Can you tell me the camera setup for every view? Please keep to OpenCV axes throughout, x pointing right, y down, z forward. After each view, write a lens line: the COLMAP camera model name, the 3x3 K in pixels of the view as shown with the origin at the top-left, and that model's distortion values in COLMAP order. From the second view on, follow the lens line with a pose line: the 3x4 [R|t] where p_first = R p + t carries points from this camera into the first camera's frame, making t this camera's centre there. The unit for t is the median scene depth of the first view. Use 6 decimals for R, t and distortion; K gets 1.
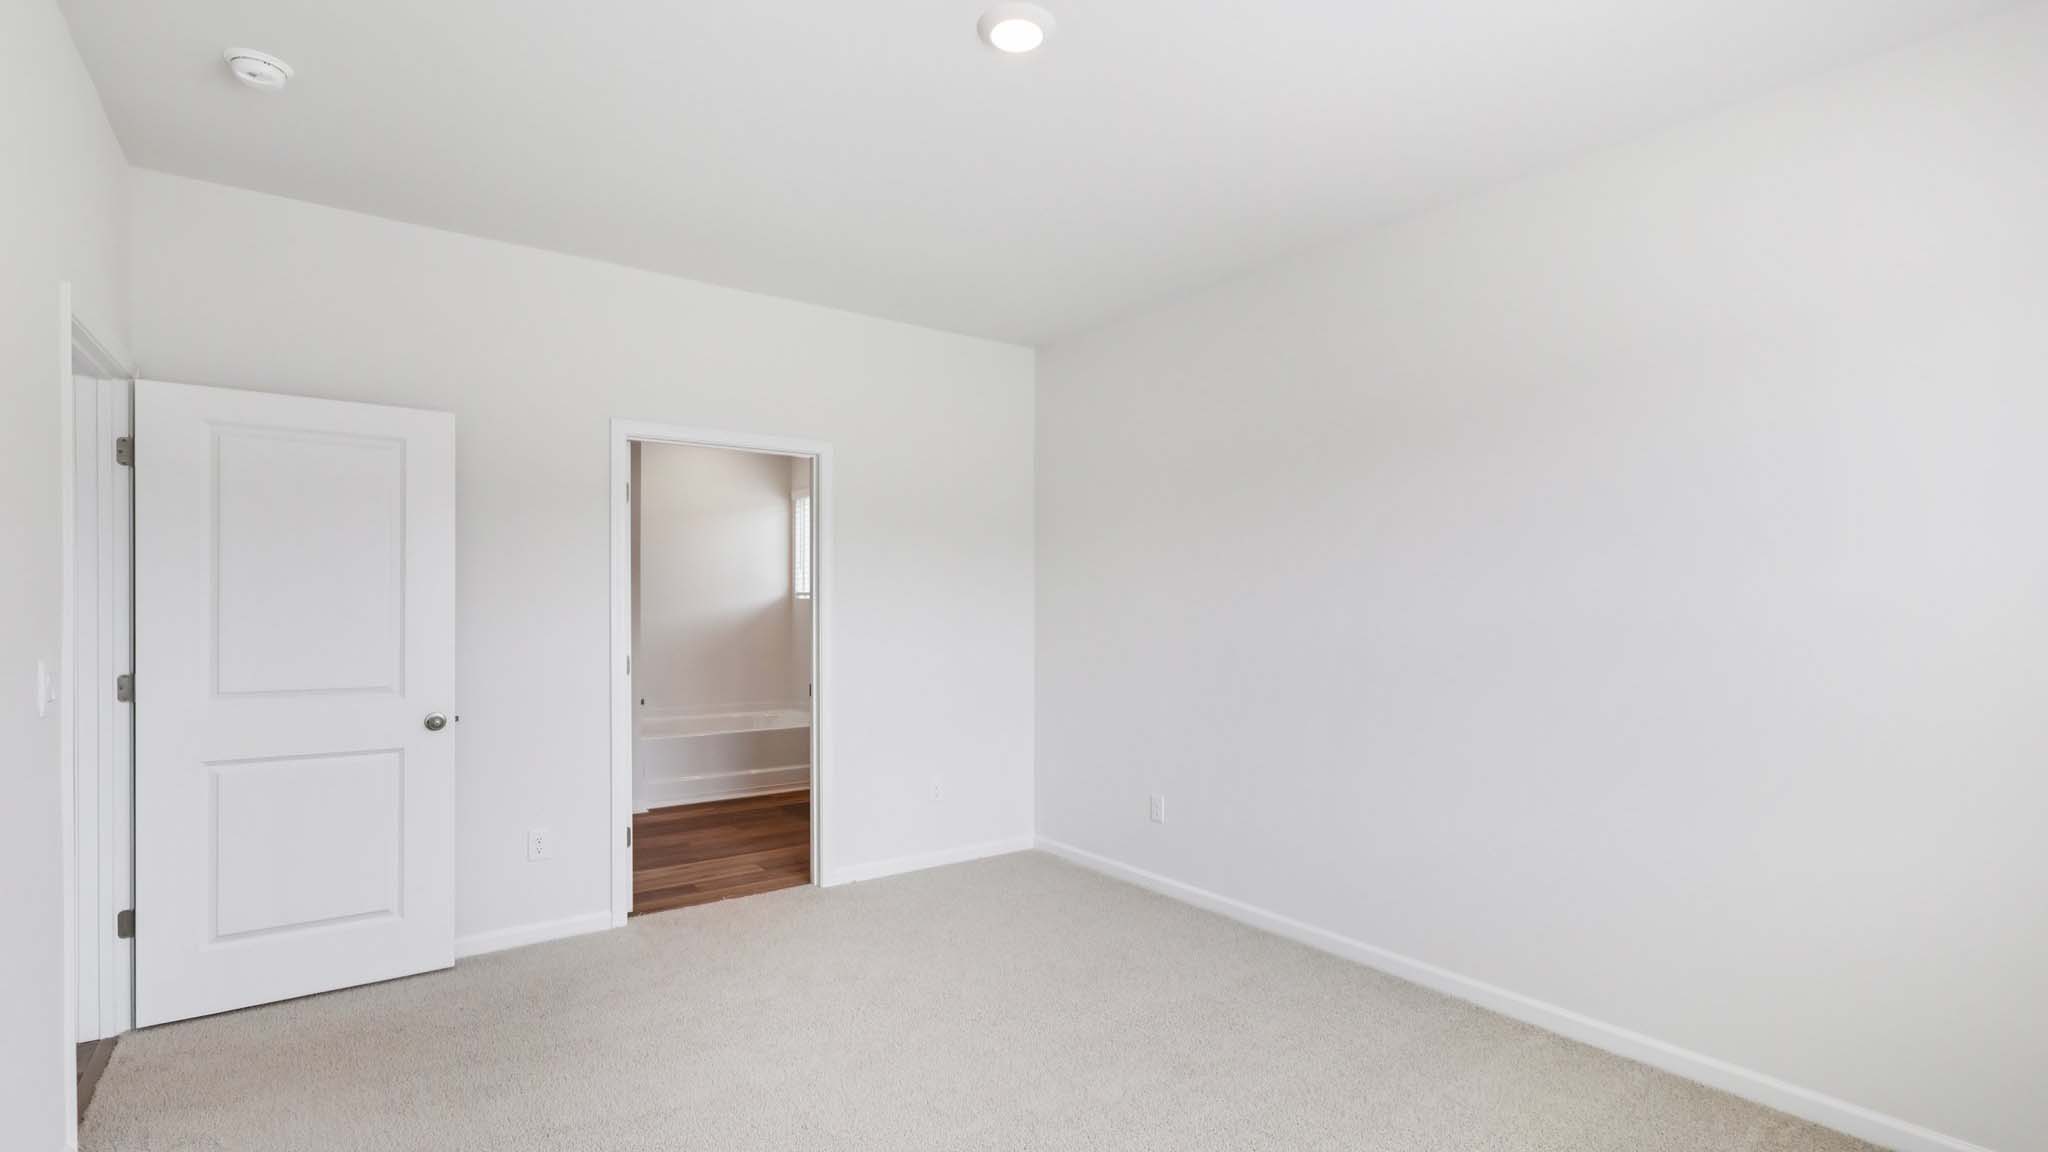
lens RADIAL K [[948.7, 0, 1027.7], [0, 948.7, 596.5], [0, 0, 1]] dist [-0.002196, -0.000467]
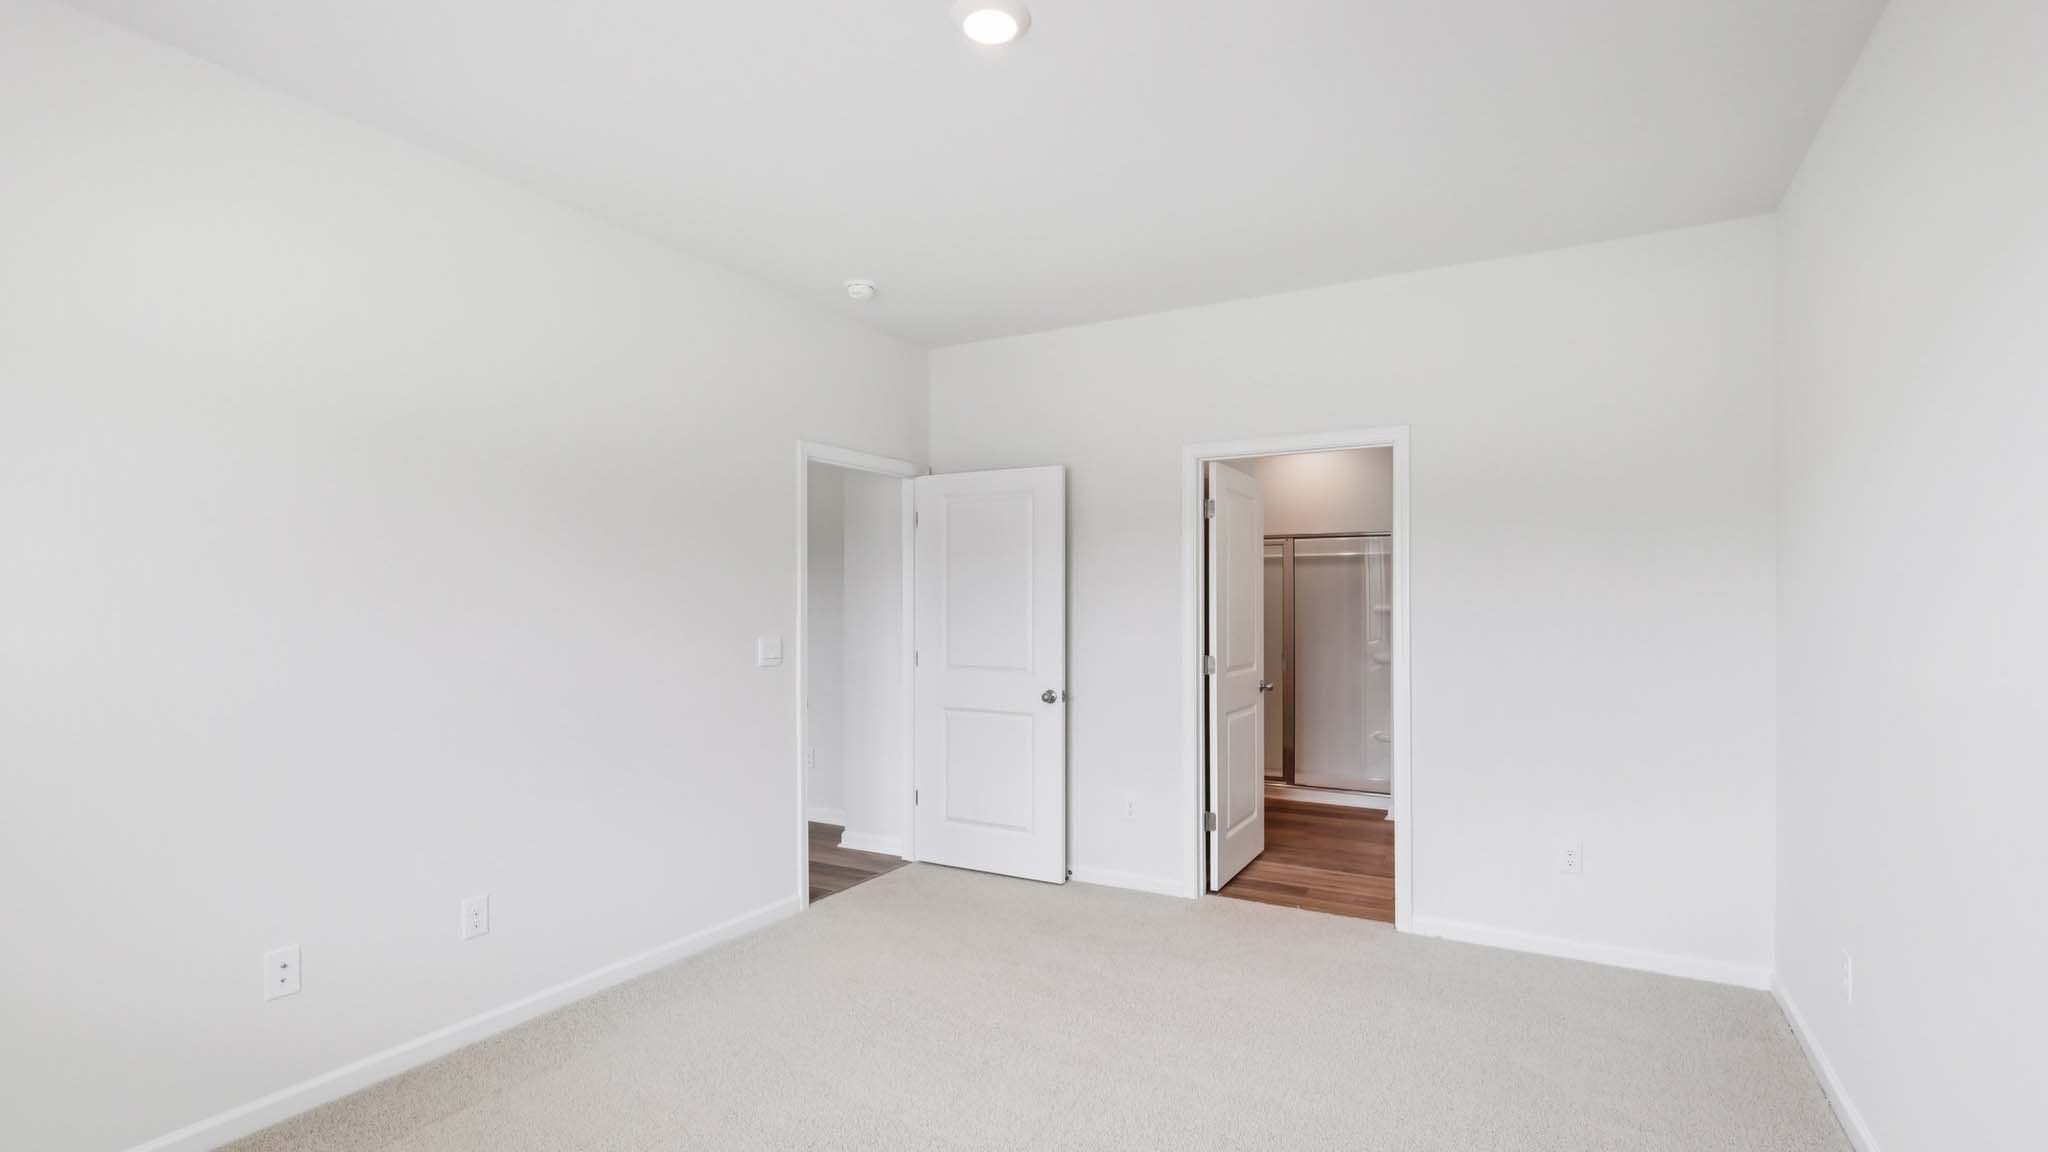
lens RADIAL K [[948.7, 0, 1027.7], [0, 948.7, 596.5], [0, 0, 1]] dist [-0.002196, -0.000467]
pose [[0.401293, -0.009833, -0.915897, 0.605056], [0.008192, 0.999941, -0.007146, -0.001534], [0.915913, -0.004636, 0.401350, 0.438095]]
